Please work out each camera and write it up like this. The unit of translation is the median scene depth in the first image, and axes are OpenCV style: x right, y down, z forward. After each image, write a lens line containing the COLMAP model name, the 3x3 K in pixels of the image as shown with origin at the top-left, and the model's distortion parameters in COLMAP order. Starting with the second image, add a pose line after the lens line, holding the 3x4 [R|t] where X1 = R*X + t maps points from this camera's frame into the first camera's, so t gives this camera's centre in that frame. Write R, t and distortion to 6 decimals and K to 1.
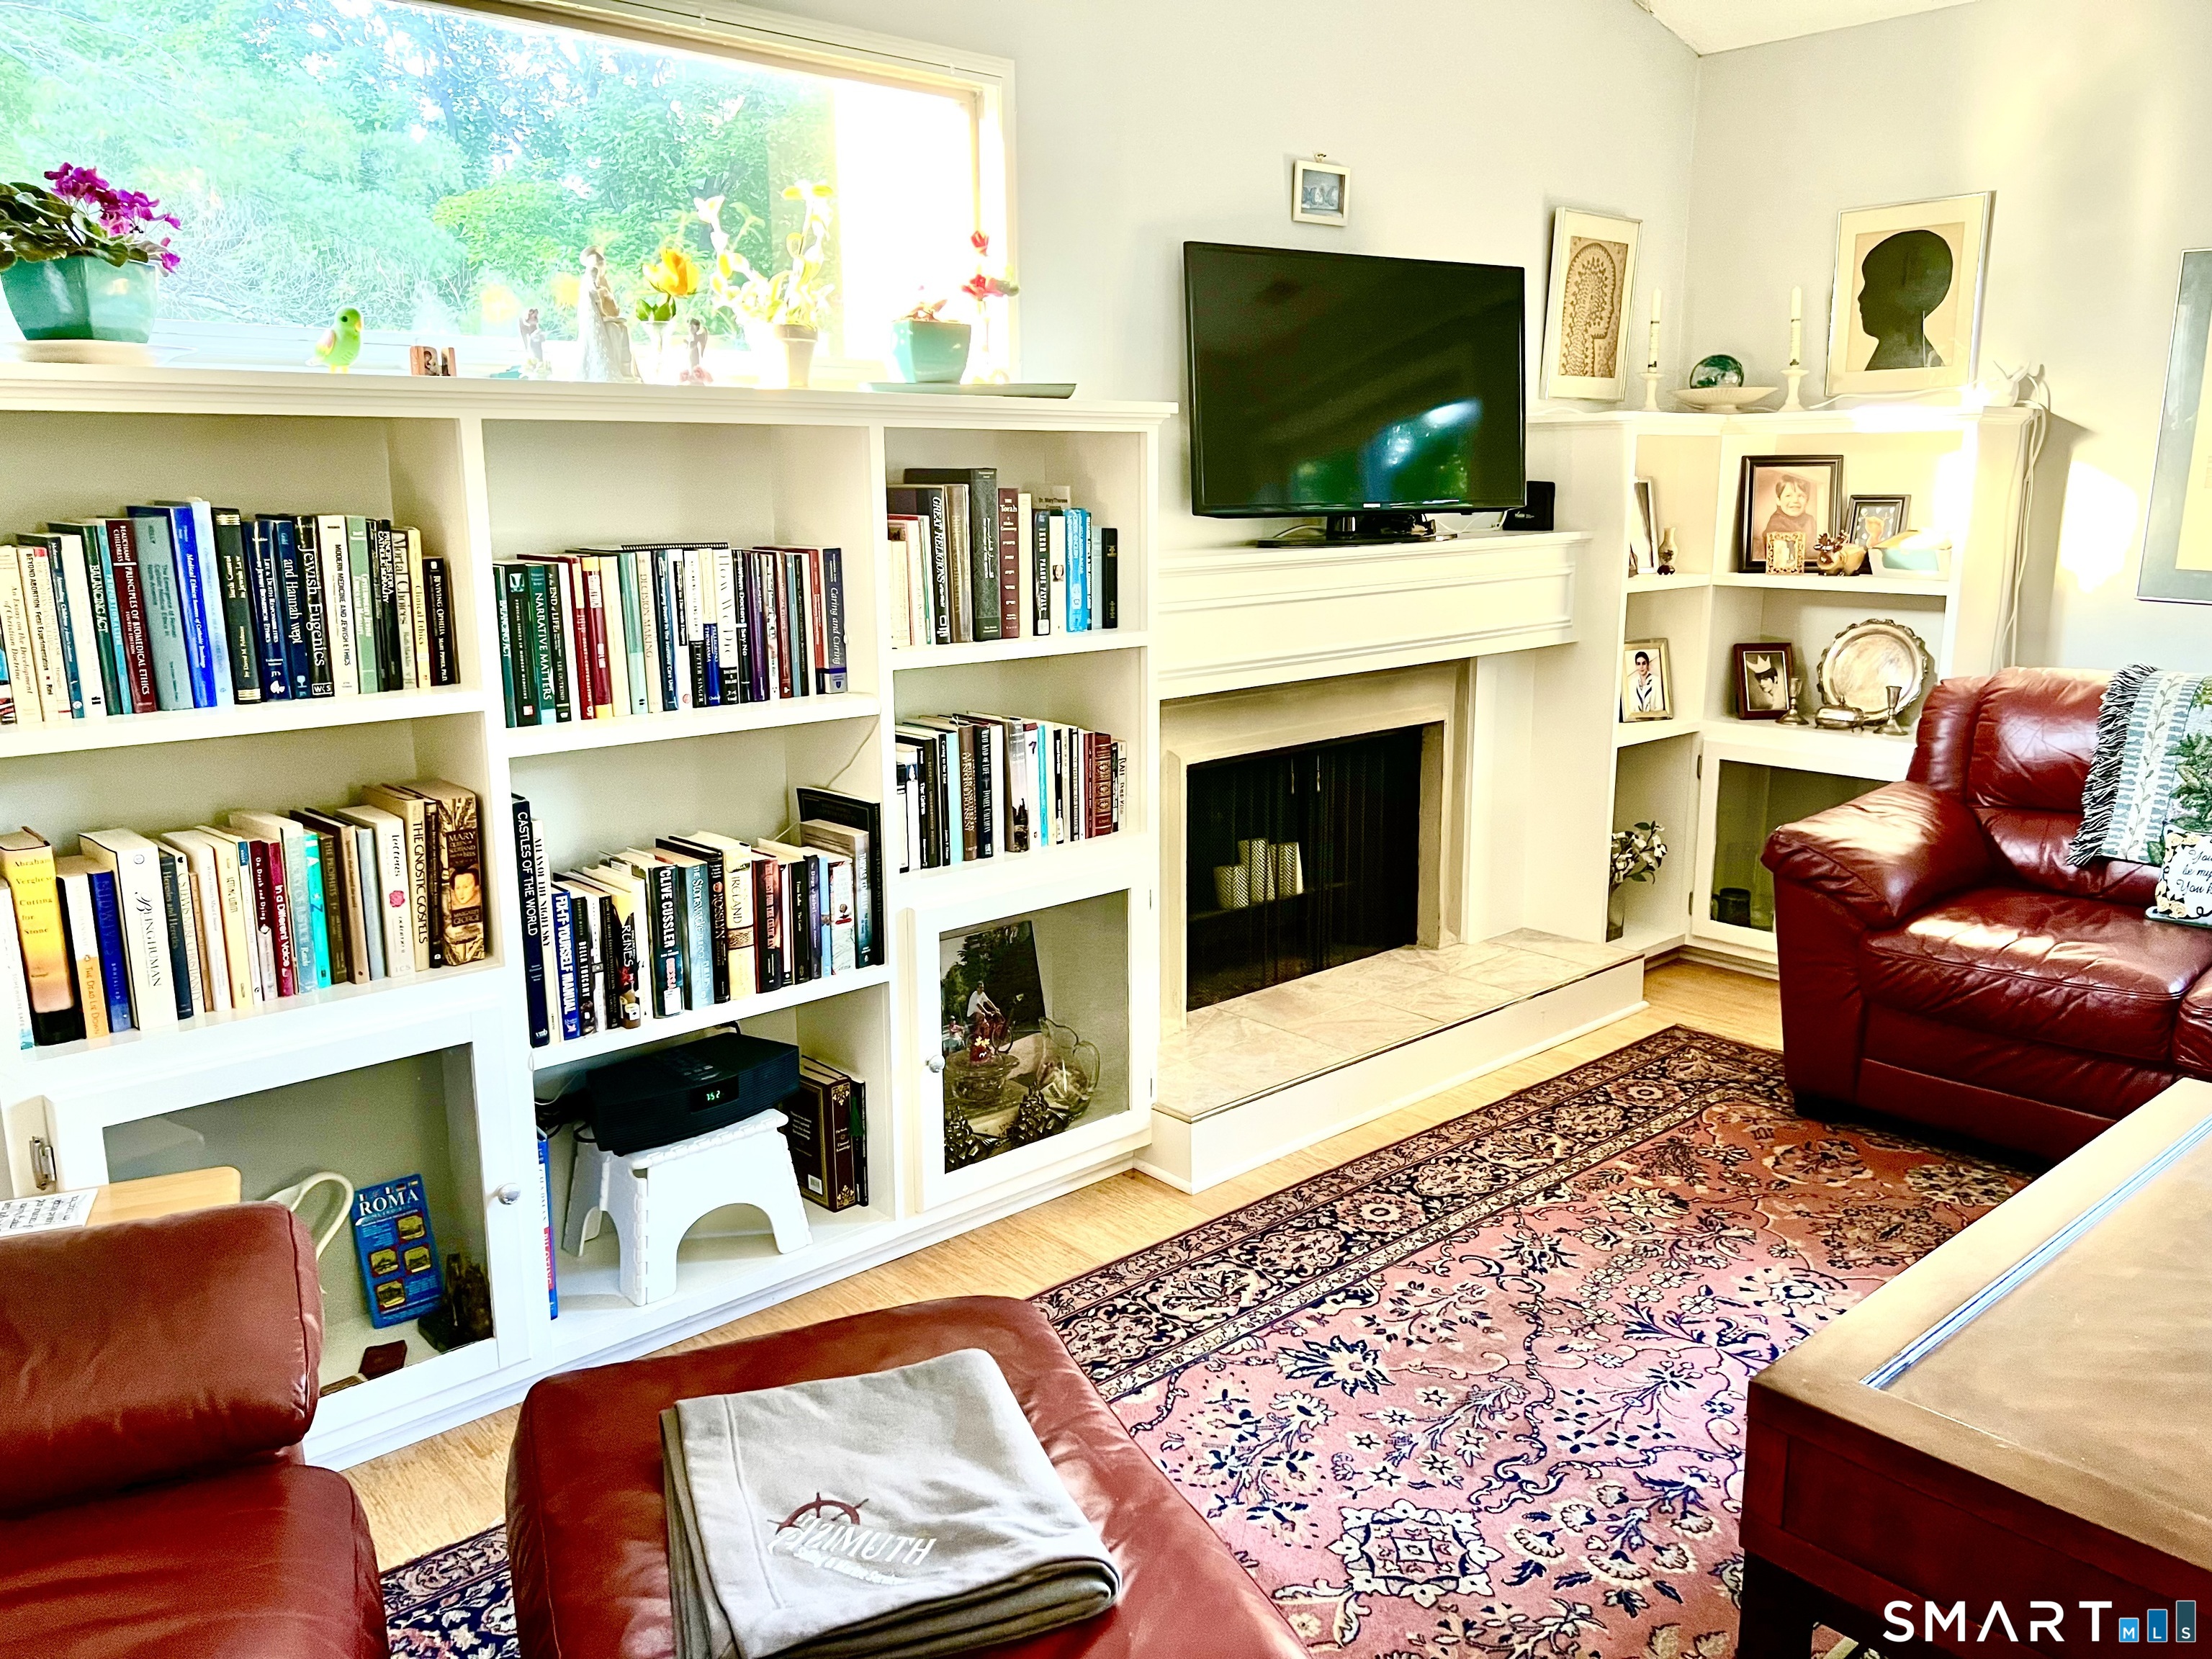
lens RADIAL K [[1644.2, 0, 1121.1], [0, 1644.2, 814.9], [0, 0, 1]] dist [0.067299, -0.085530]
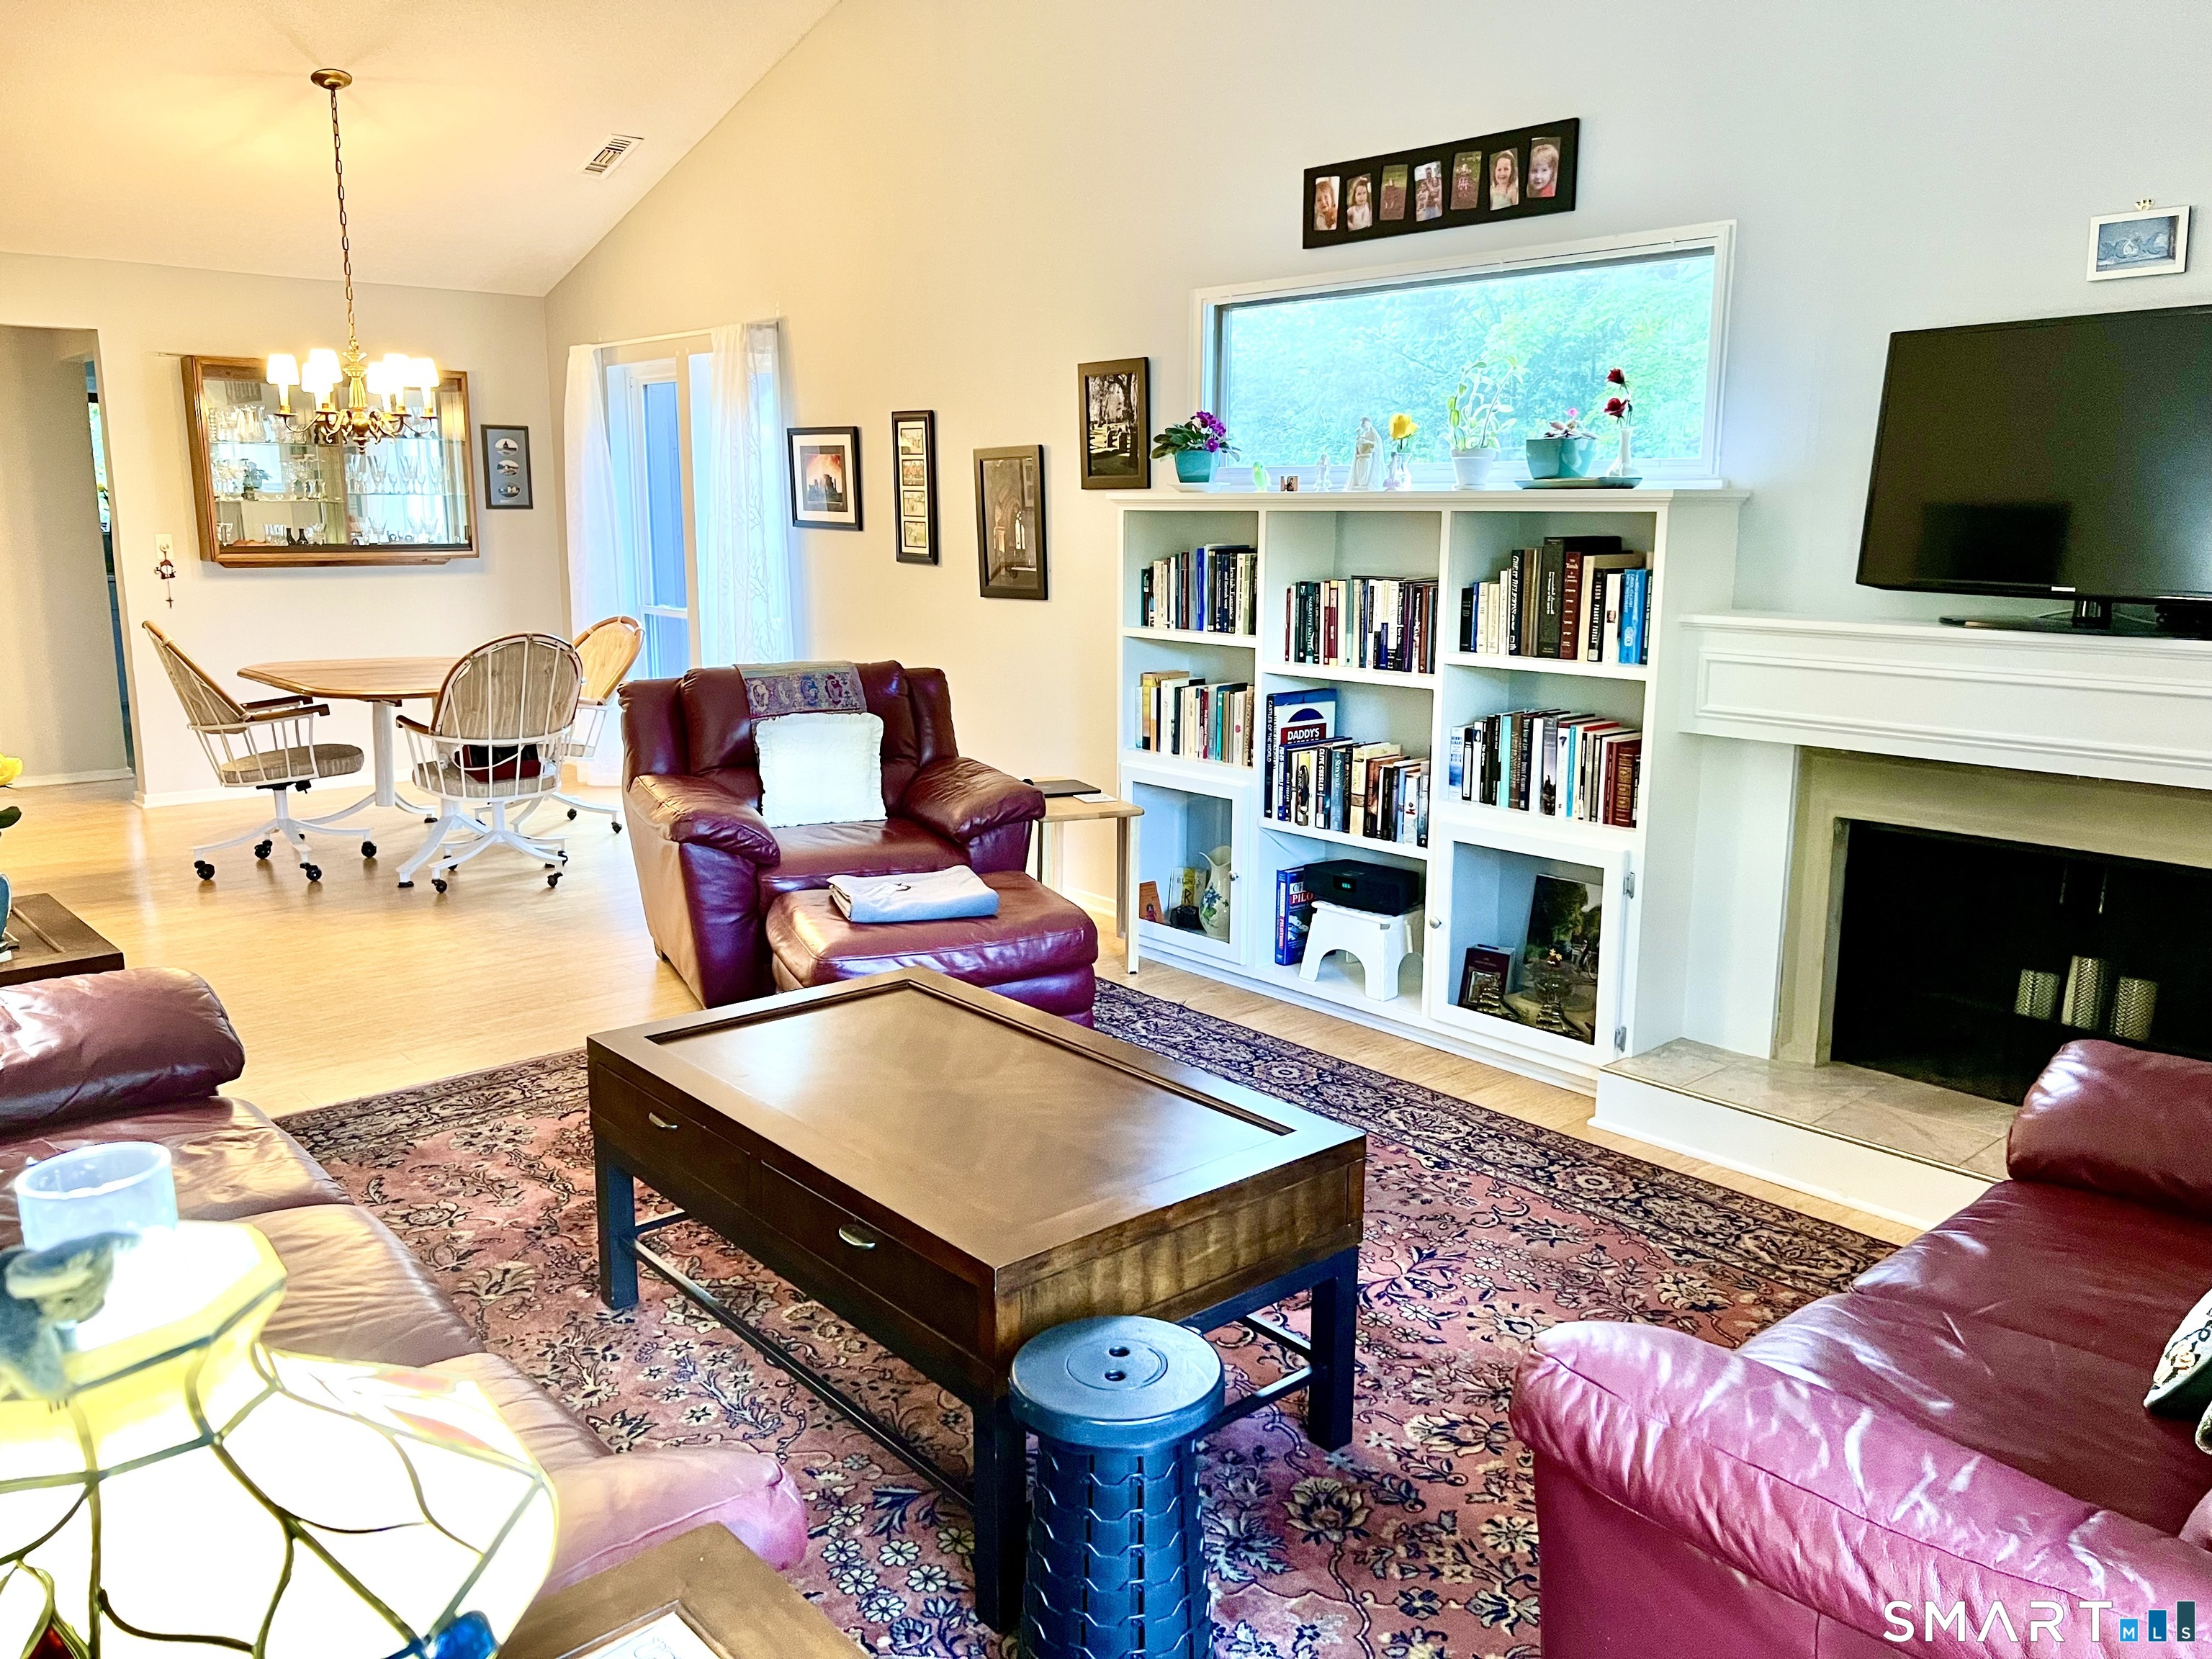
lens RADIAL K [[1644.2, 0, 1115.2], [0, 1644.2, 809.5], [0, 0, 1]] dist [0.067299, -0.085530]
pose [[-0.006628, 0.188241, -0.982100, 1.131270], [-0.206008, 0.960798, 0.185548, -0.142645], [0.978528, 0.203550, 0.032411, 0.523782]]
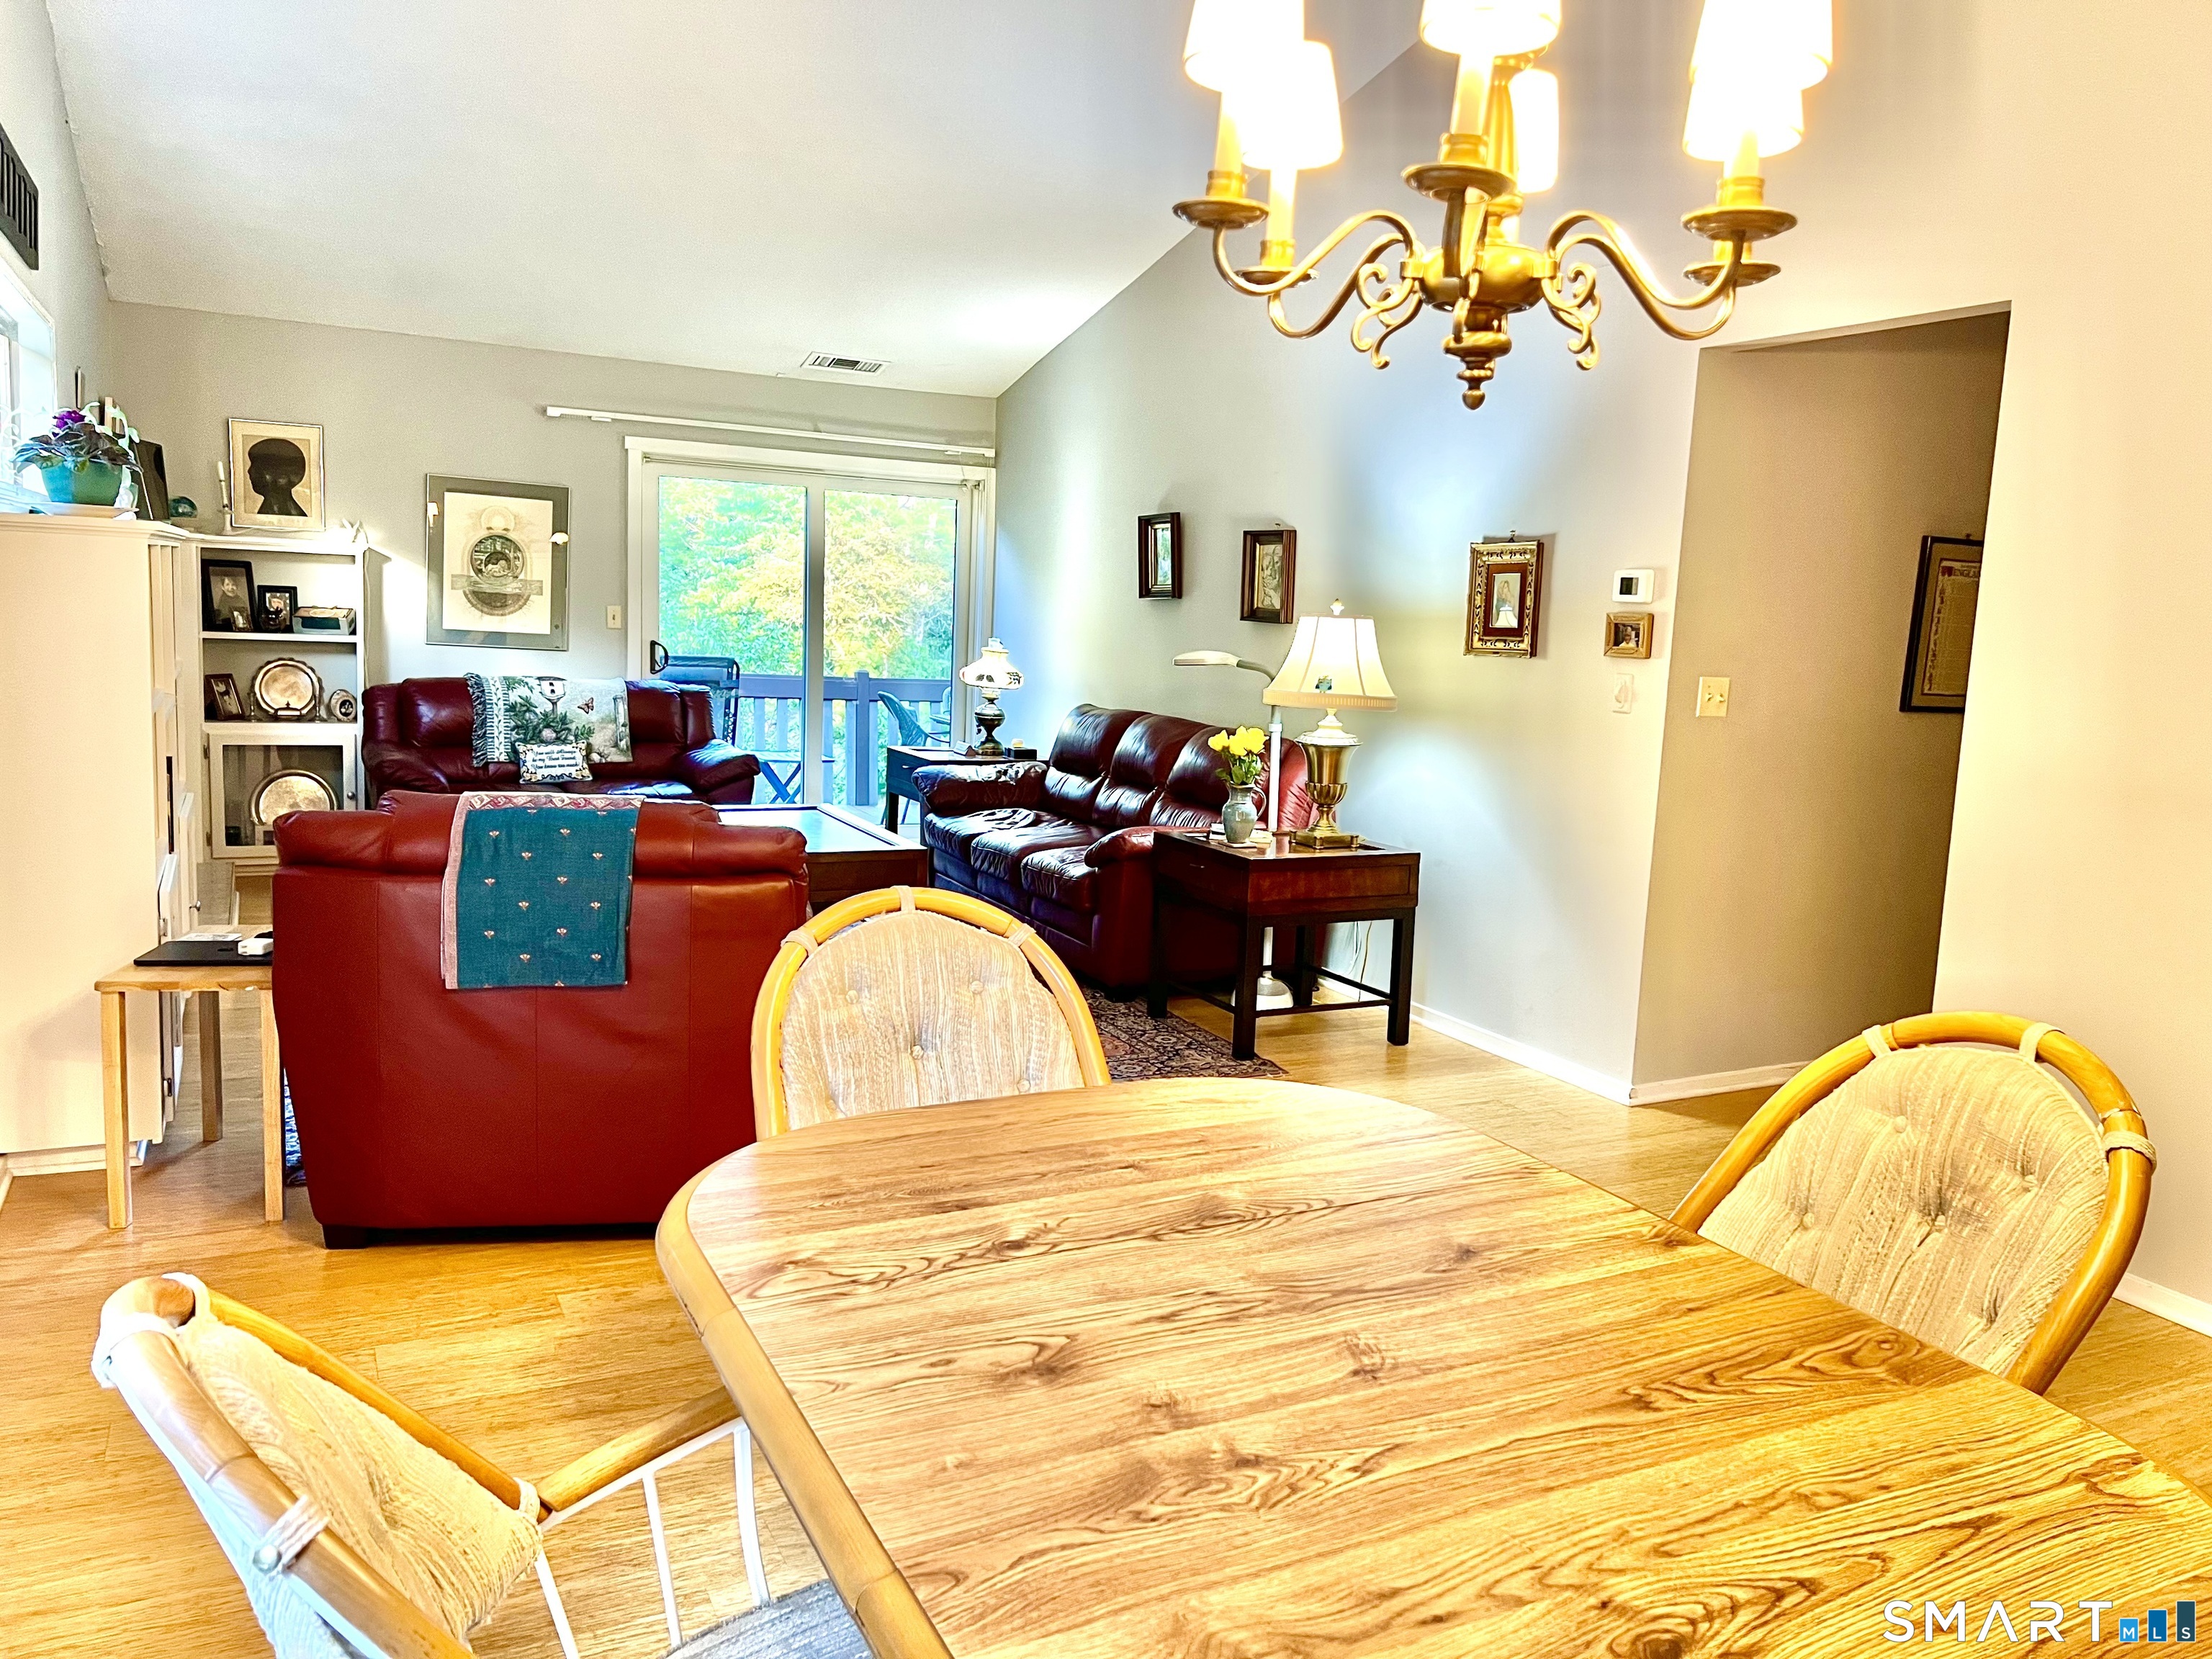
lens RADIAL K [[1644.2, 0, 1102.9], [0, 1644.2, 817.0], [0, 0, 1]] dist [0.067299, -0.085530]
pose [[0.267690, -0.113867, 0.956753, -1.259707], [0.146897, 0.986207, 0.076272, 0.049116], [-0.952241, 0.120127, 0.280724, -0.349459]]
